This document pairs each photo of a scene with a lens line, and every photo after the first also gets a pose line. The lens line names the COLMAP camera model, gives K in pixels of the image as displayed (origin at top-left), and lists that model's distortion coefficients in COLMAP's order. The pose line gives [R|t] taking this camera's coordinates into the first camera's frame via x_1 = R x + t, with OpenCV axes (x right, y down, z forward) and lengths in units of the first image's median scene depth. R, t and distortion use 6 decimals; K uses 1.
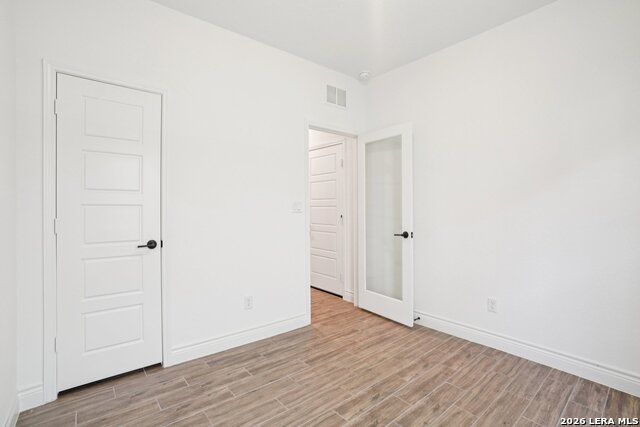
lens RADIAL K [[298.3, 0, 316.3], [0, 298.3, 208.9], [0, 0, 1]] dist [-0.037344, 0.011720]
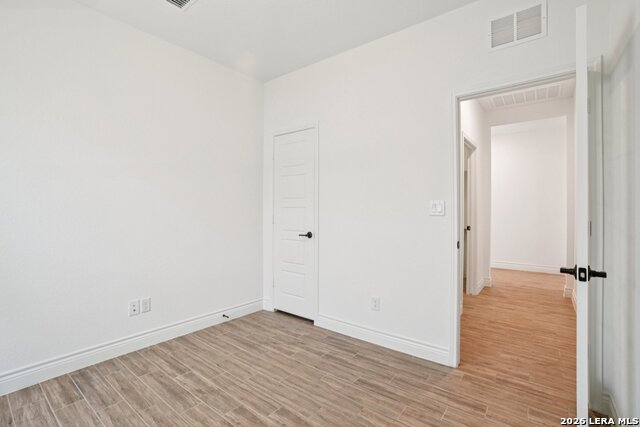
lens RADIAL K [[298.3, 0, 315.5], [0, 298.3, 210.8], [0, 0, 1]] dist [-0.037344, 0.011720]
pose [[0.217013, 0.002150, -0.976166, 0.821579], [-0.003153, 0.999994, 0.001501, 0.000208], [0.976164, 0.002752, 0.217018, 0.675750]]
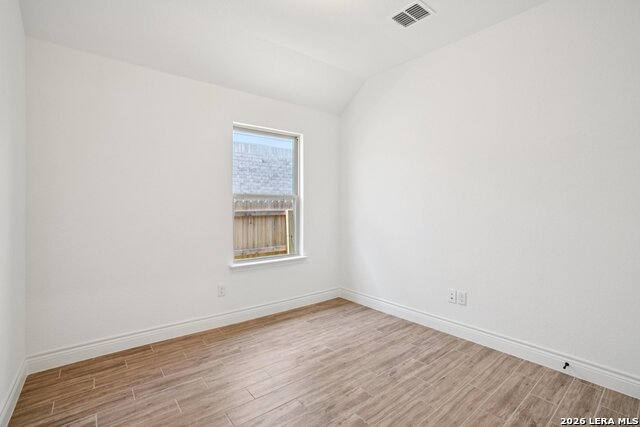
lens RADIAL K [[298.3, 0, 322.0], [0, 298.3, 211.6], [0, 0, 1]] dist [-0.037344, 0.011720]
pose [[-0.999836, -0.002468, -0.017966, 0.172907], [-0.002789, 0.999836, 0.017885, -0.002637], [0.017919, 0.017932, -0.999679, 1.449655]]
